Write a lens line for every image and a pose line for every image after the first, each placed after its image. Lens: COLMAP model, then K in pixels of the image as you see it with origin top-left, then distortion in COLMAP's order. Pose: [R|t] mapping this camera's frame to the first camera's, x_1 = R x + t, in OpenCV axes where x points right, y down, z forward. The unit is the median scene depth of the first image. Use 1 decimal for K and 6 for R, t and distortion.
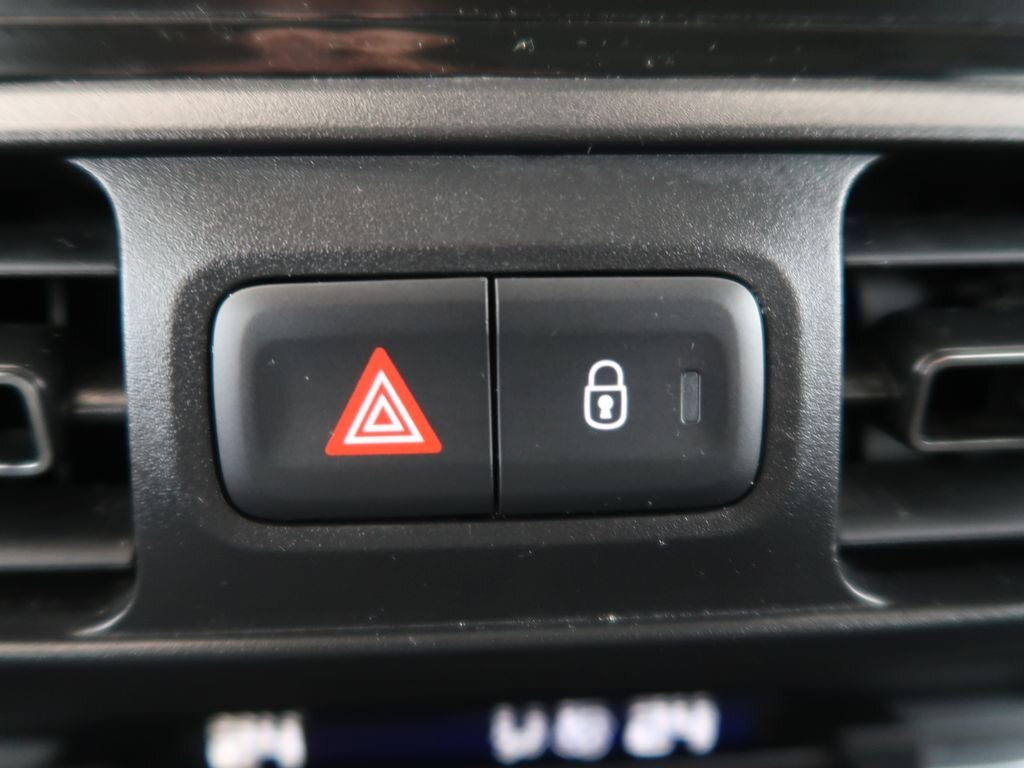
lens RADIAL K [[831.0, 0, 518.9], [0, 831.0, 386.0], [0, 0, 1]] dist [0.000117, -0.006764]
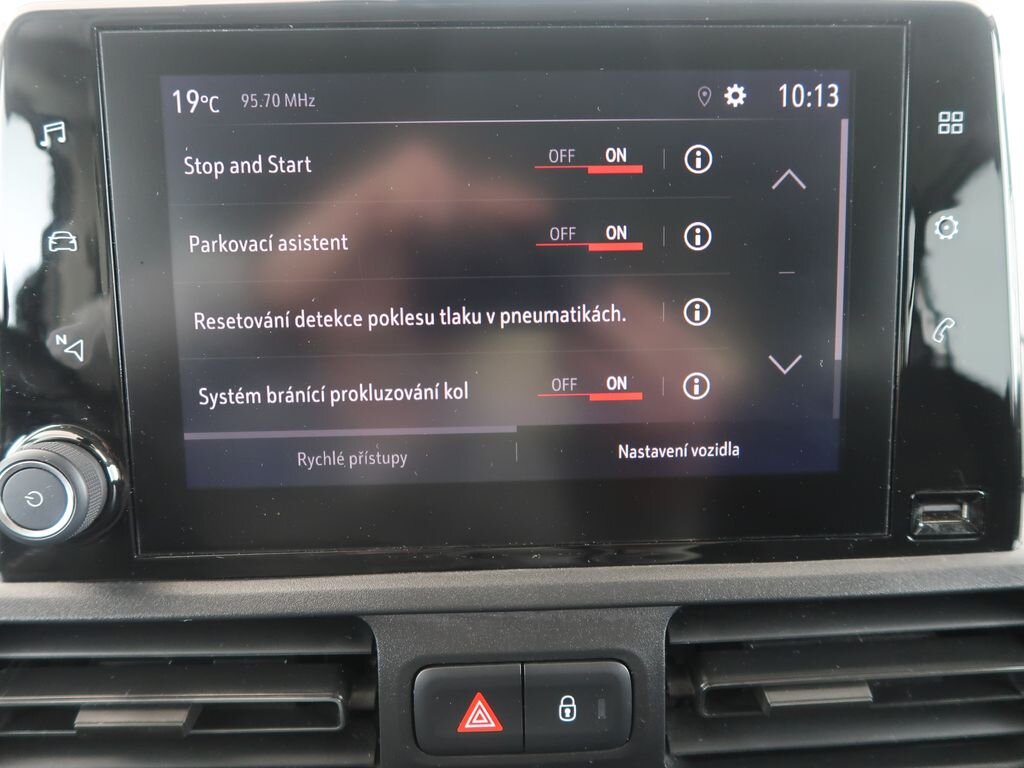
lens RADIAL K [[831.0, 0, 518.6], [0, 831.0, 384.8], [0, 0, 1]] dist [0.000117, -0.006764]
pose [[0.999730, 0.005291, -0.022619, 0.007415], [-0.004143, 0.998716, 0.050481, -1.100167], [0.022857, -0.050374, 0.998469, -1.477815]]
